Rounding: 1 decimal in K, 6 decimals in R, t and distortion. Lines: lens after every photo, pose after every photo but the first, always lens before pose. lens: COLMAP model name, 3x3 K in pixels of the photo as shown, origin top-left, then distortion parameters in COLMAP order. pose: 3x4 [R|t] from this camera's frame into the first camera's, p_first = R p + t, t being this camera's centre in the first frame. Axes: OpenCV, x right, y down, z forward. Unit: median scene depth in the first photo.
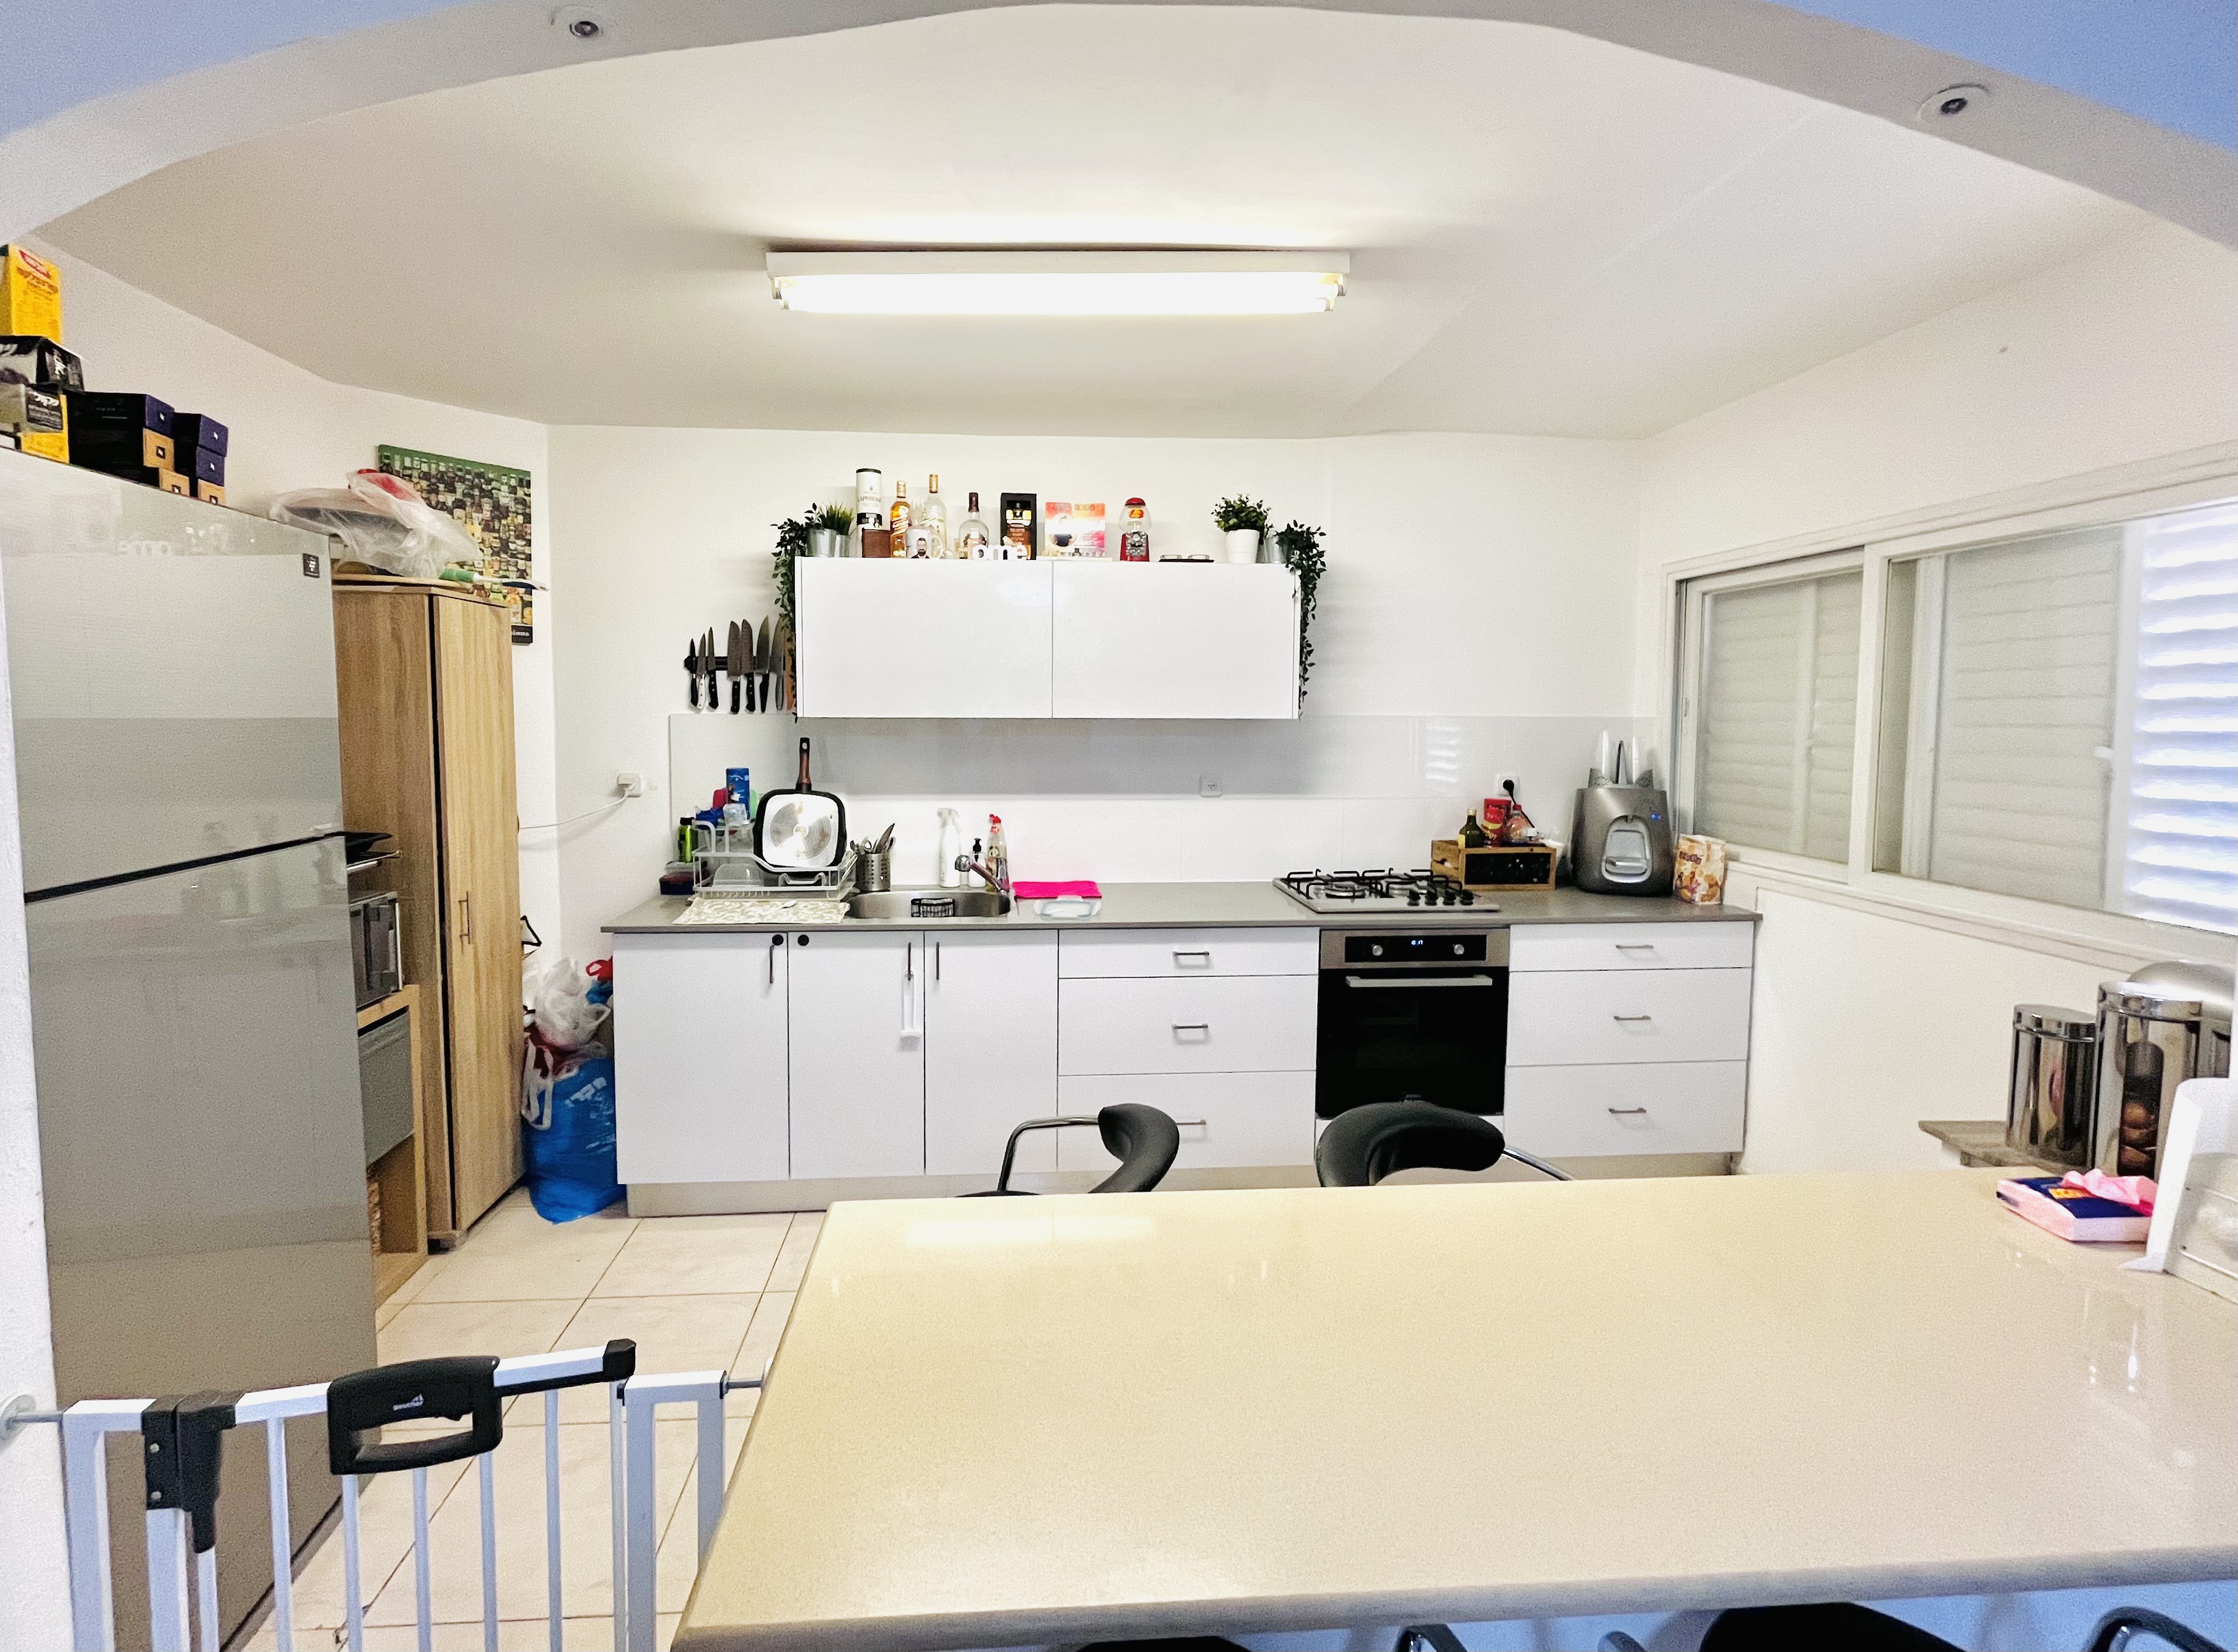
lens RADIAL K [[1053.9, 0, 1114.5], [0, 1053.9, 777.5], [0, 0, 1]] dist [-0.000838, 0.000088]
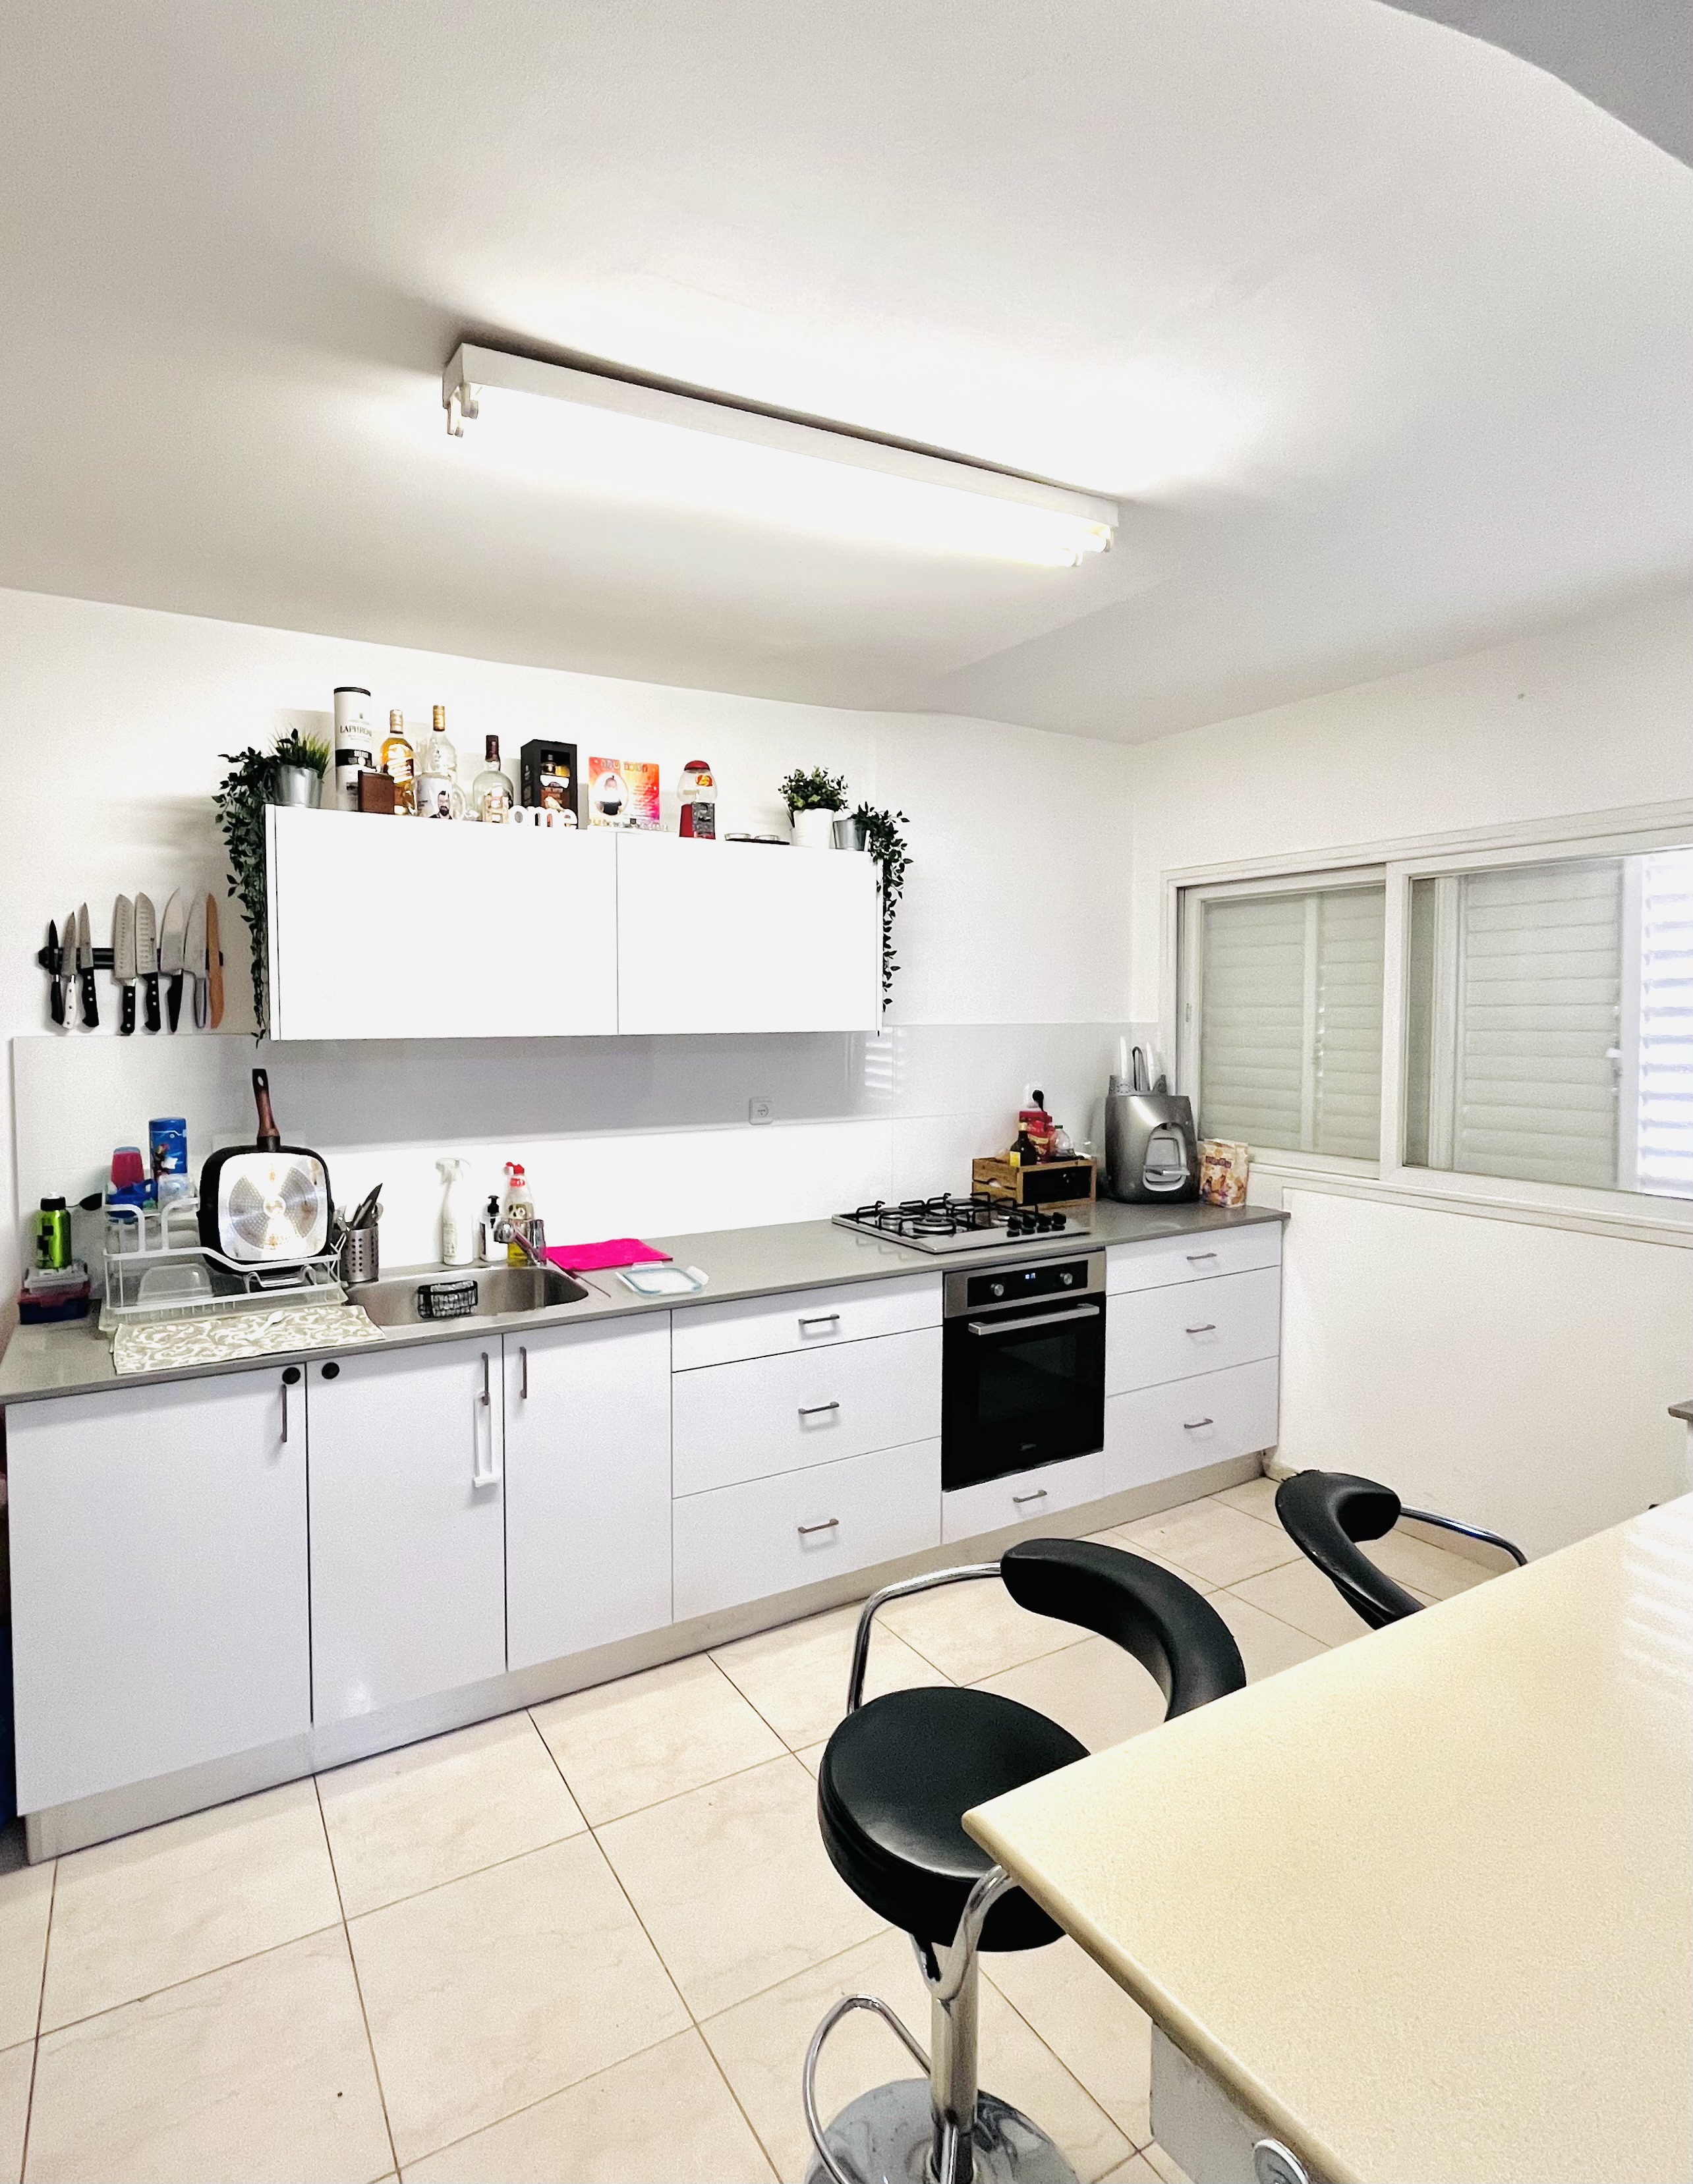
lens RADIAL K [[1151.6, 0, 845.5], [0, 1151.6, 1058.7], [0, 0, 1]] dist [-0.003794, -0.001863]
pose [[0.905222, -0.024616, 0.424226, -0.261456], [0.033403, 0.999354, -0.013287, -0.021461], [-0.423625, 0.026198, 0.905459, 0.160059]]
